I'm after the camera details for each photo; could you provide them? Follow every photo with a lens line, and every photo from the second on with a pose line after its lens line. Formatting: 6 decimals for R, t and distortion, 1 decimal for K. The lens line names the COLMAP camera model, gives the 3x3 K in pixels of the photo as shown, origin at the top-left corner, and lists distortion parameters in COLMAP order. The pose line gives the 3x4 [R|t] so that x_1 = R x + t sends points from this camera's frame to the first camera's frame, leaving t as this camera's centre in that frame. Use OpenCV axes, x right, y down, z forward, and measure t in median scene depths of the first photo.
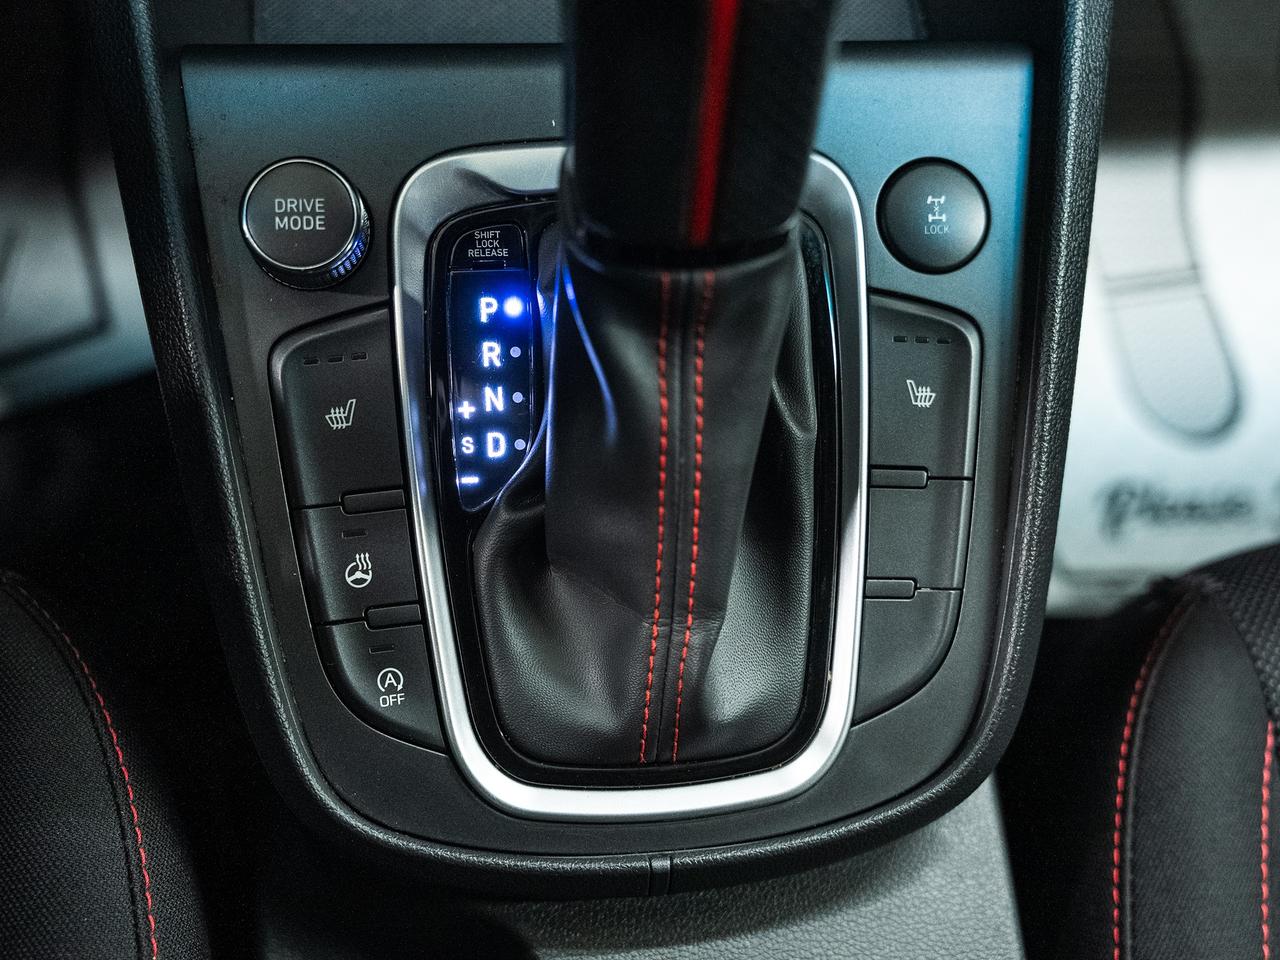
lens RADIAL K [[1271.6, 0, 634.3], [0, 1271.6, 480.6], [0, 0, 1]] dist [-0.032633, 0.000000]
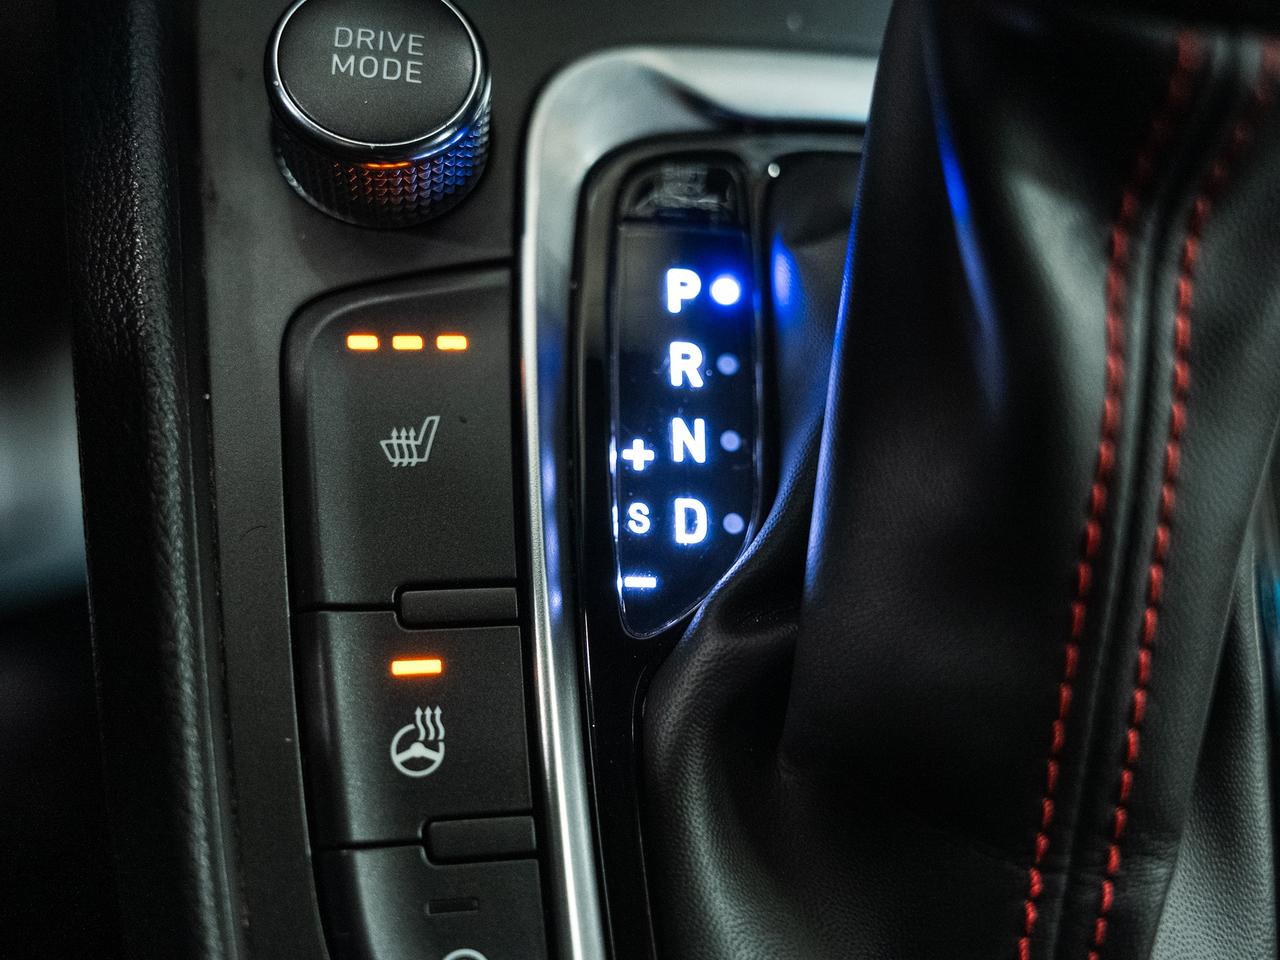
lens RADIAL K [[1265.6, 0, 652.7], [0, 1265.6, 487.6], [0, 0, 1]] dist [-0.007402, 0.000000]
pose [[0.998248, 0.045702, 0.037581, -0.148410], [-0.033465, 0.959883, -0.278398, 0.109982], [-0.048797, 0.276653, 0.959730, 0.492078]]
